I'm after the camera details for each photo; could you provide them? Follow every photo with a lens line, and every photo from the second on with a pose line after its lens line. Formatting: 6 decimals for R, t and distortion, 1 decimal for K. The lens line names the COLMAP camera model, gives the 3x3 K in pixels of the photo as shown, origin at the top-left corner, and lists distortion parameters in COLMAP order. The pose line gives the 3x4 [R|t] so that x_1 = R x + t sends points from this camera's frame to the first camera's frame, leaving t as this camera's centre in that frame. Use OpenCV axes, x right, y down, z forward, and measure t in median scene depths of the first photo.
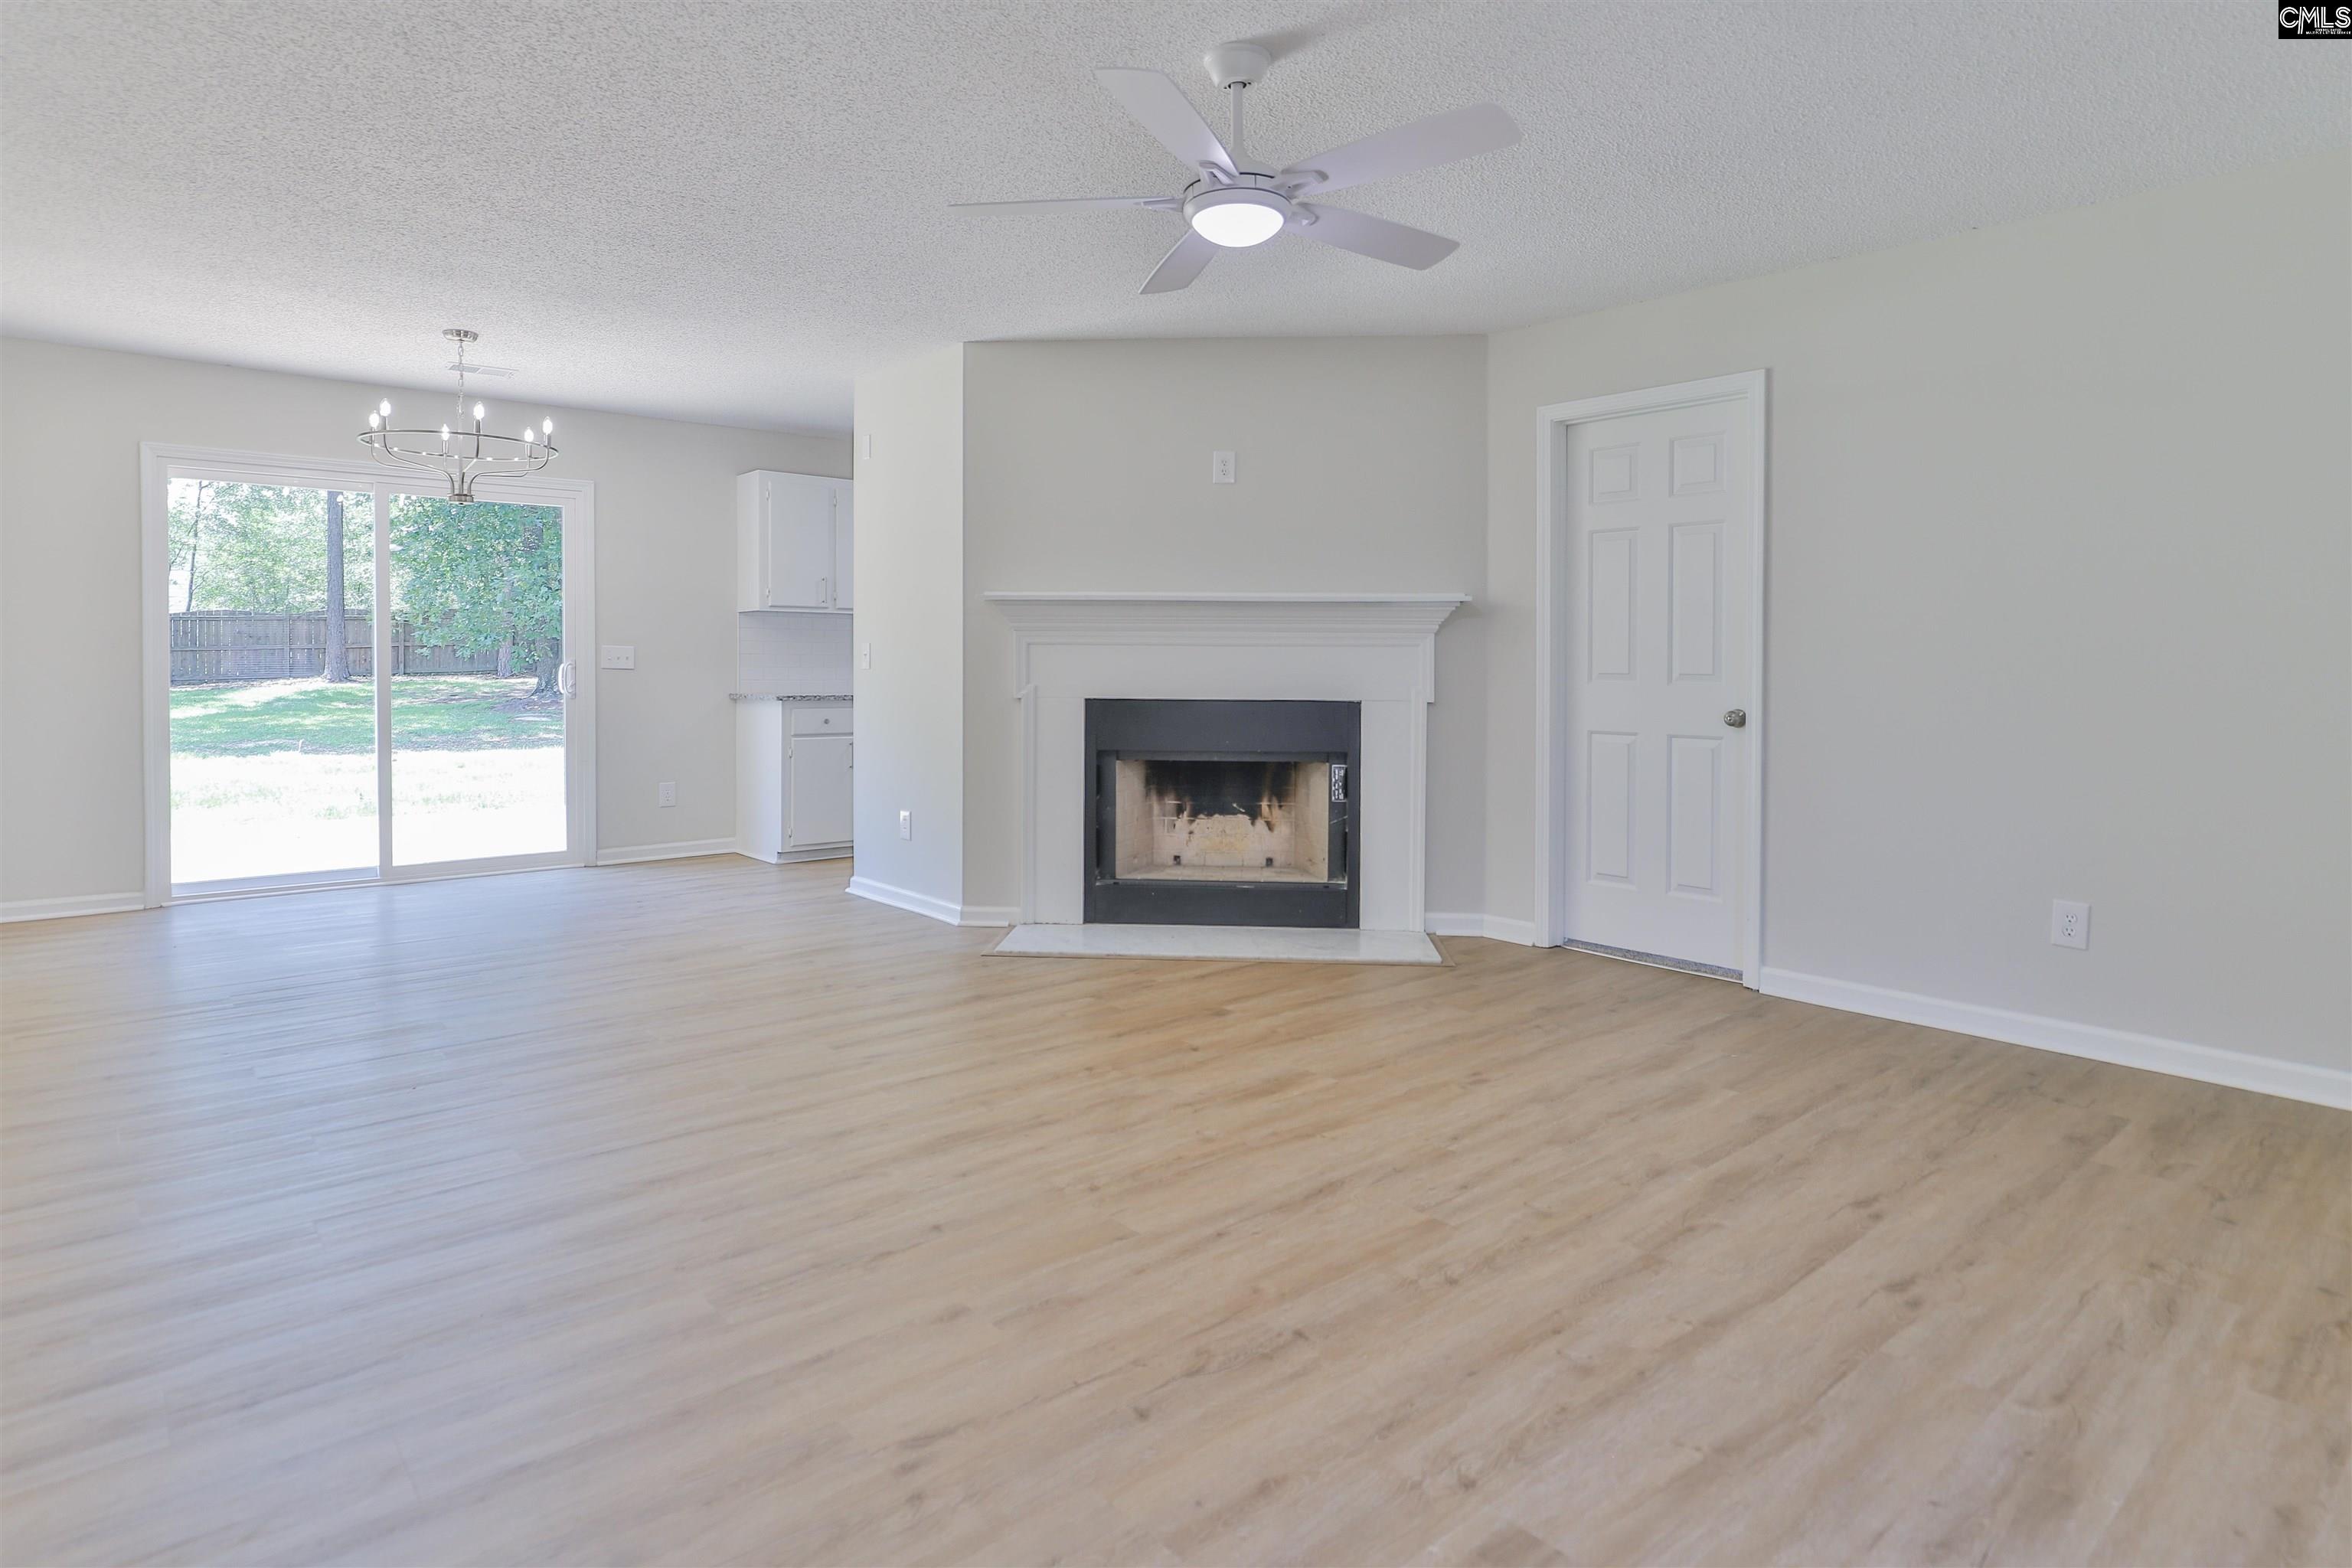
lens RADIAL K [[1258.8, 0, 1203.6], [0, 1258.8, 700.4], [0, 0, 1]] dist [-0.012089, 0.001451]
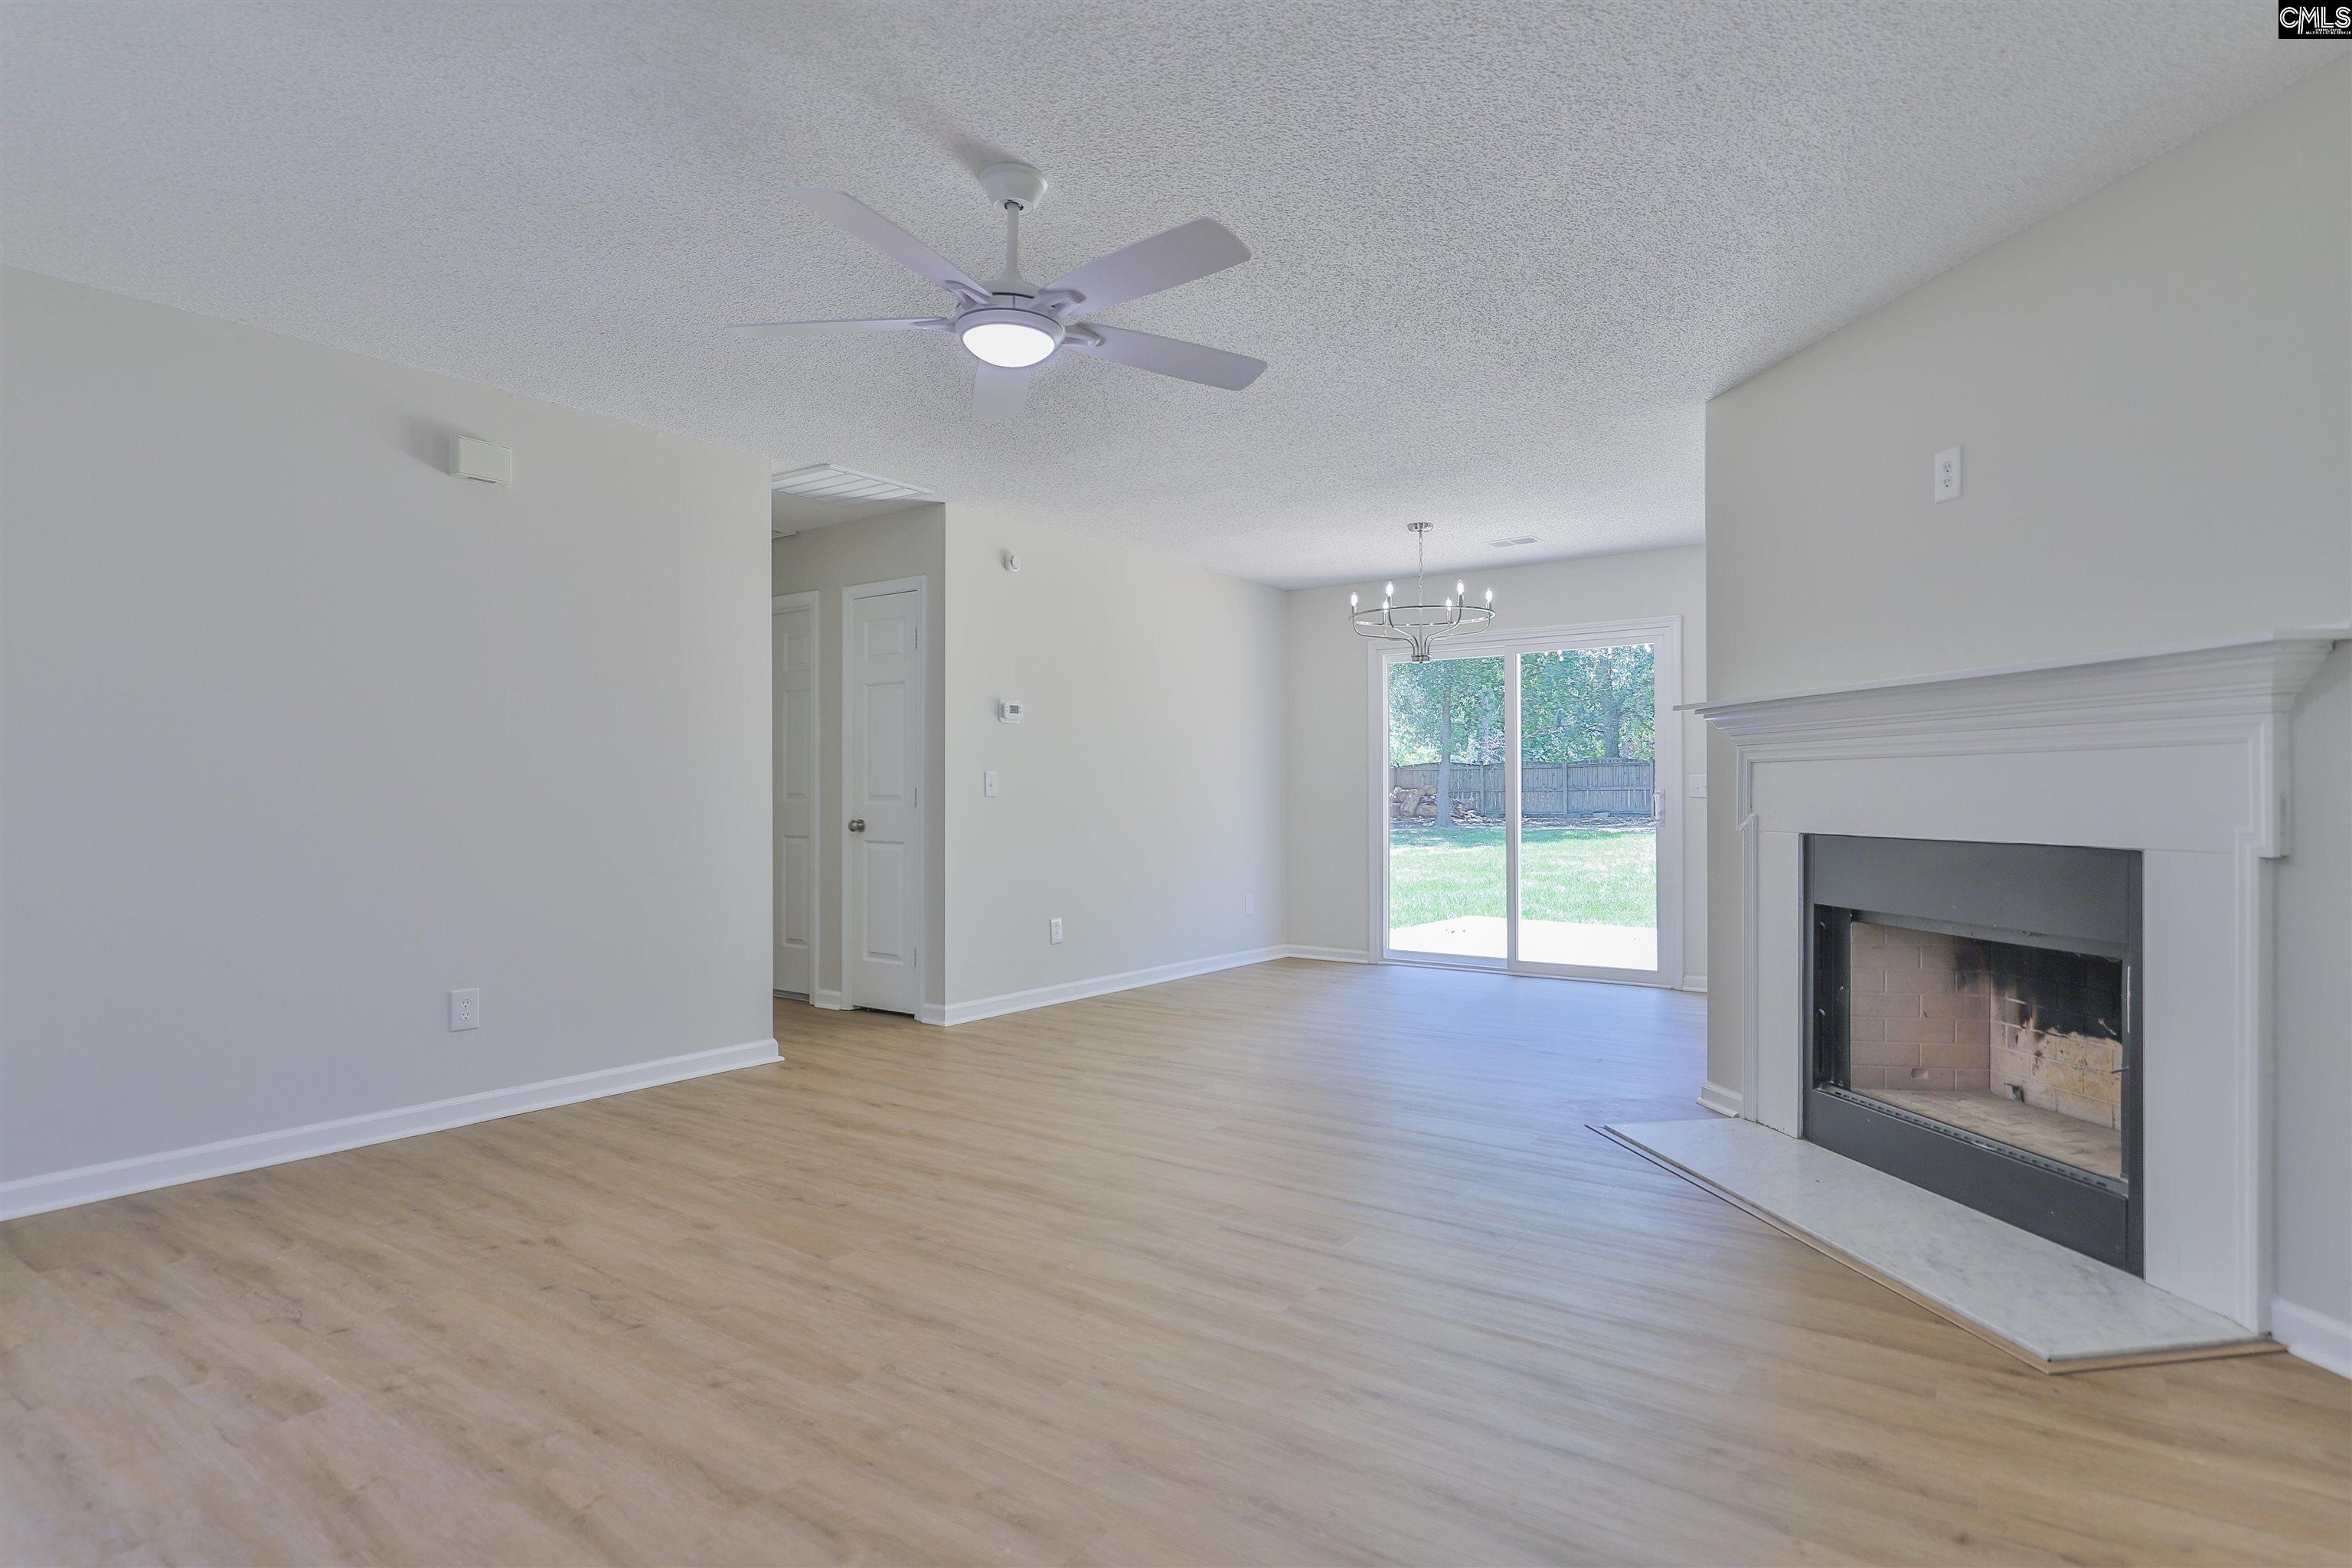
lens RADIAL K [[1258.8, 0, 1185.1], [0, 1258.8, 799.6], [0, 0, 1]] dist [-0.012089, 0.001451]
pose [[0.221476, -0.002318, -0.975163, 0.503492], [-0.025901, 0.999630, -0.008258, -0.005330], [0.974822, 0.027087, 0.221334, 0.447005]]
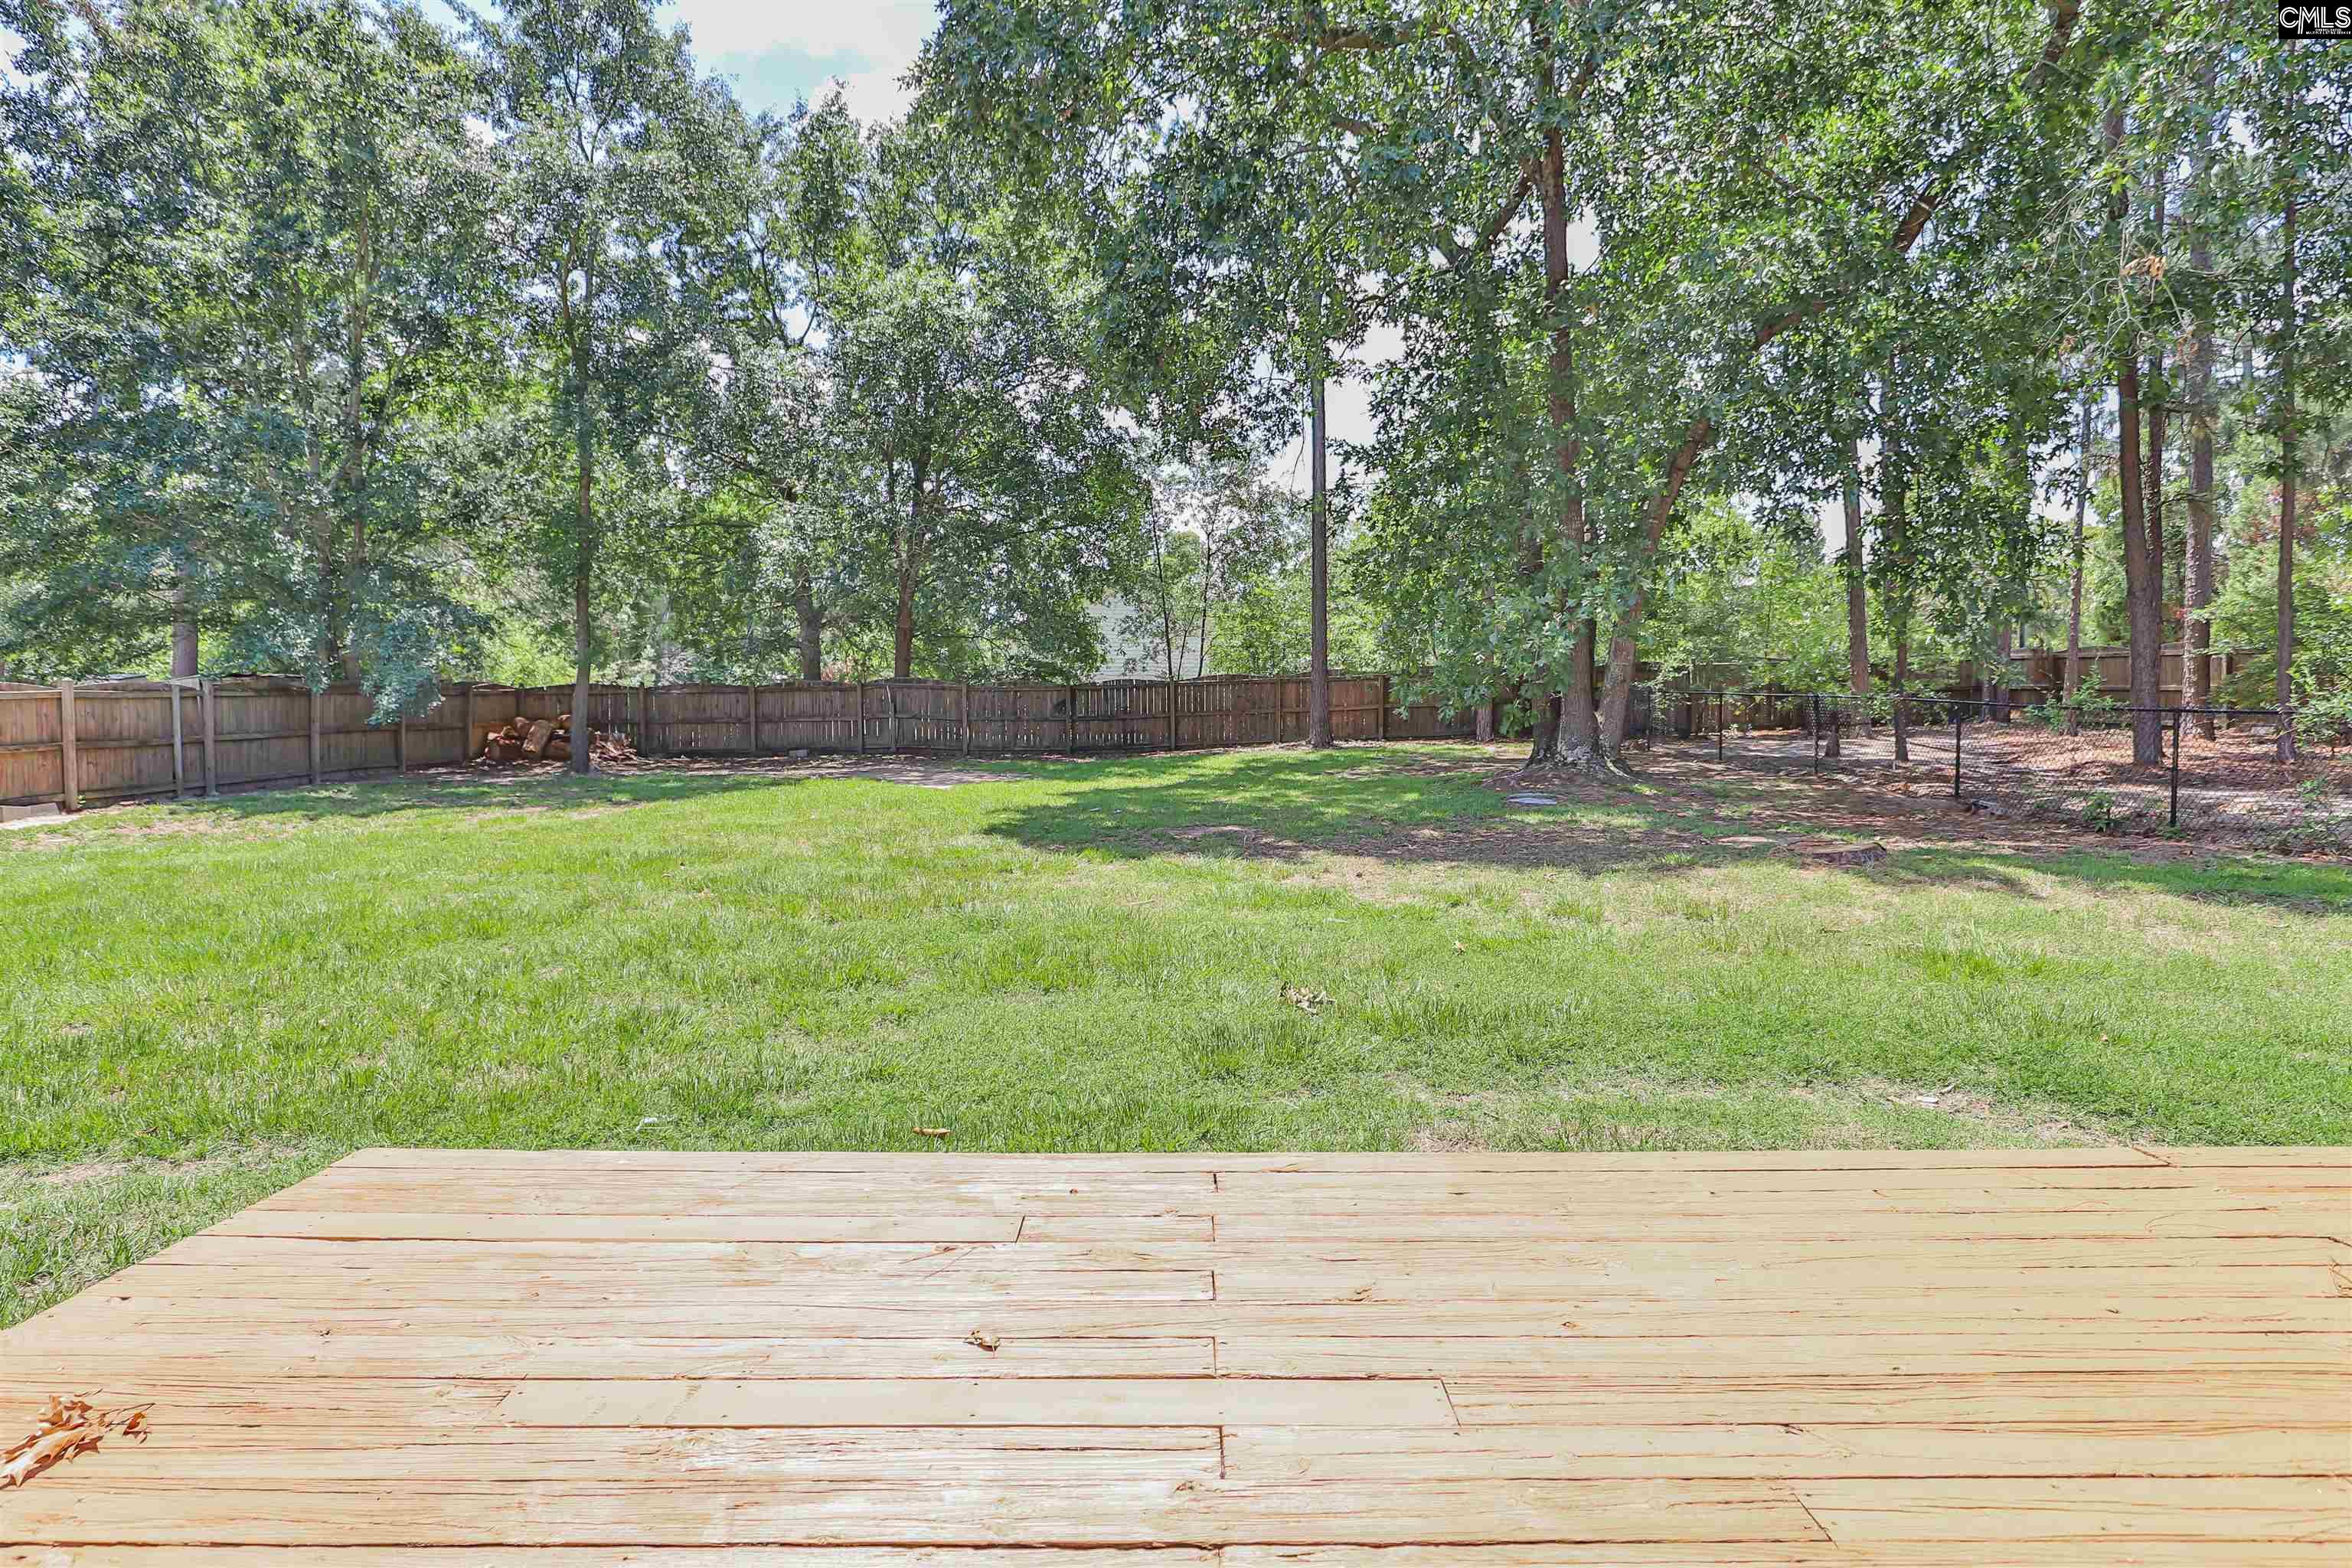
lens RADIAL K [[1258.8, 0, 1173.6], [0, 1258.8, 739.7], [0, 0, 1]] dist [-0.012089, 0.001451]
pose [[0.741344, -0.000732, -0.671125, -0.727358], [-0.012123, 0.999822, -0.014483, -0.028451], [0.671016, 0.018873, 0.741203, 1.175355]]
